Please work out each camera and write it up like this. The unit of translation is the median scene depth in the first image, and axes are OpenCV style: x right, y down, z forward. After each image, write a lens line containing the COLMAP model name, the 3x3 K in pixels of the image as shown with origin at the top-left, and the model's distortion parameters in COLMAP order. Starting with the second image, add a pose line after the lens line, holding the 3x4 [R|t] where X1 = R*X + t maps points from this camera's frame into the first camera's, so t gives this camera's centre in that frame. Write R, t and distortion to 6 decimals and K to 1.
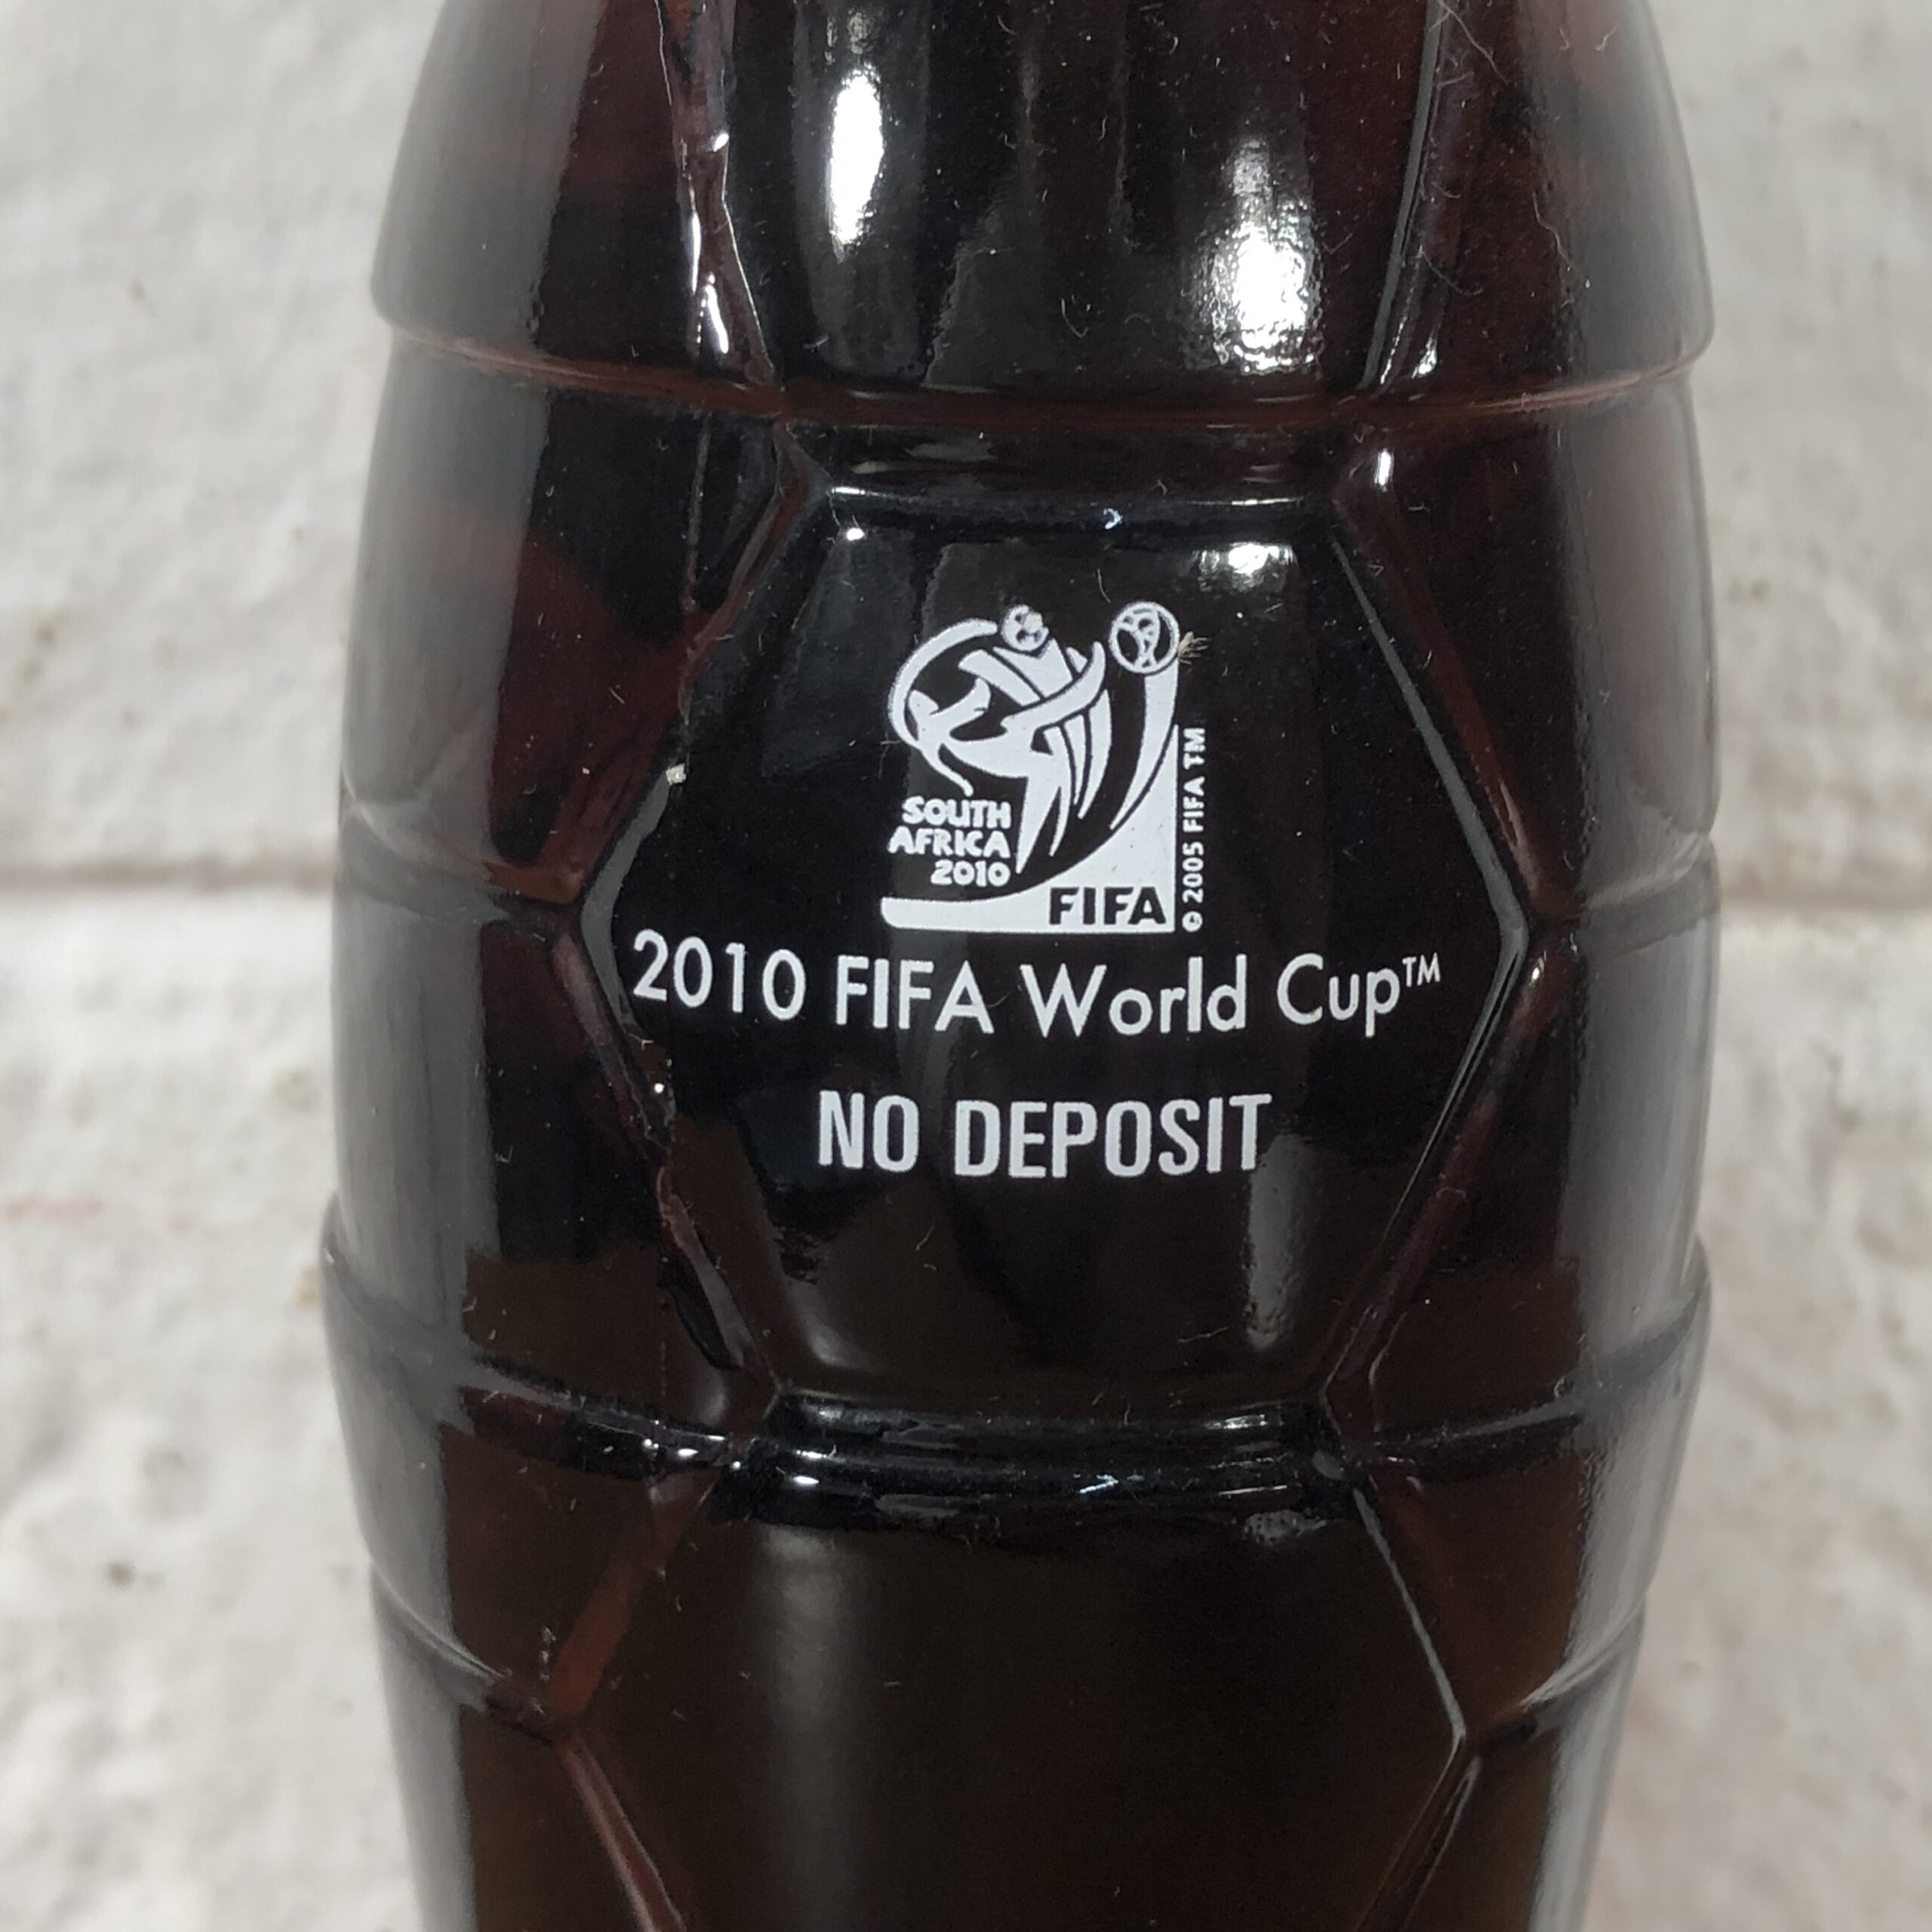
lens RADIAL K [[3737.2, 0, 931.3], [0, 3737.2, 1002.8], [0, 0, 1]] dist [0.207836, -1.020629]
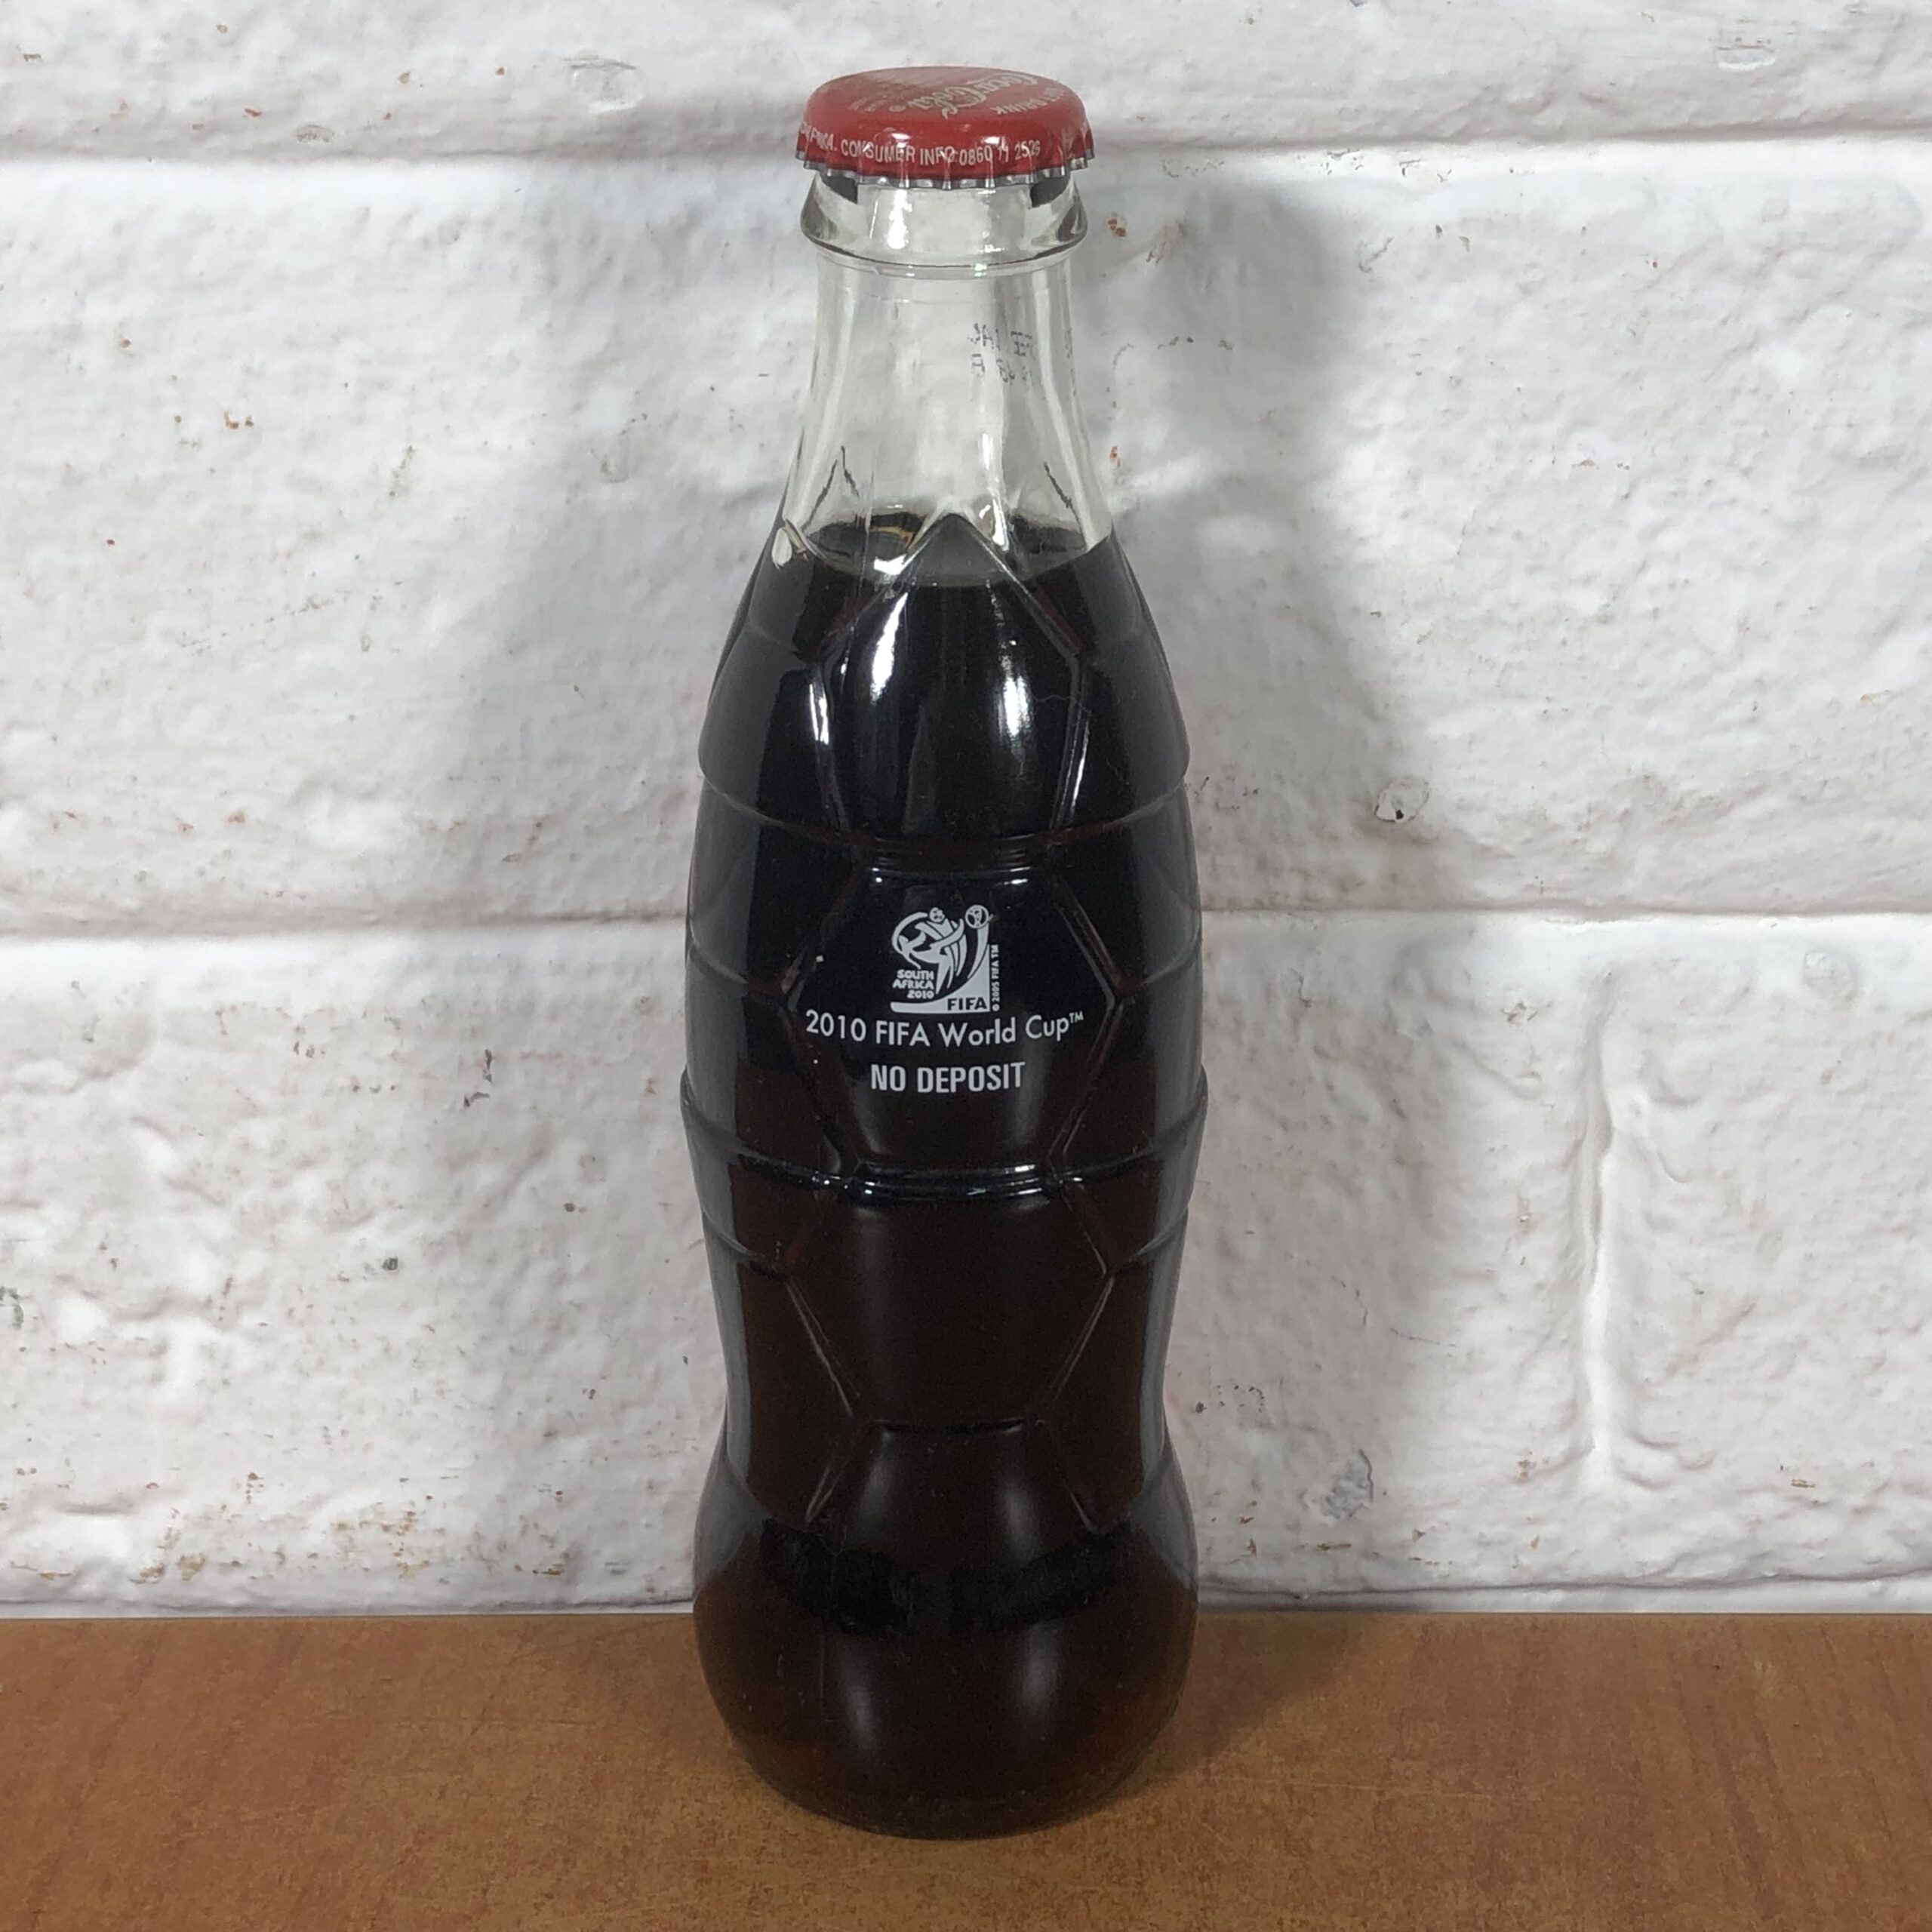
lens RADIAL K [[3747.4, 0, 966.0], [0, 3747.4, 966.0], [0, 0, 1]] dist [0.210800, -1.050242]
pose [[0.999766, -0.021550, 0.001831, 0.041042], [0.021148, 0.991839, 0.125732, -0.425156], [-0.004526, -0.125663, 0.992063, -1.926629]]
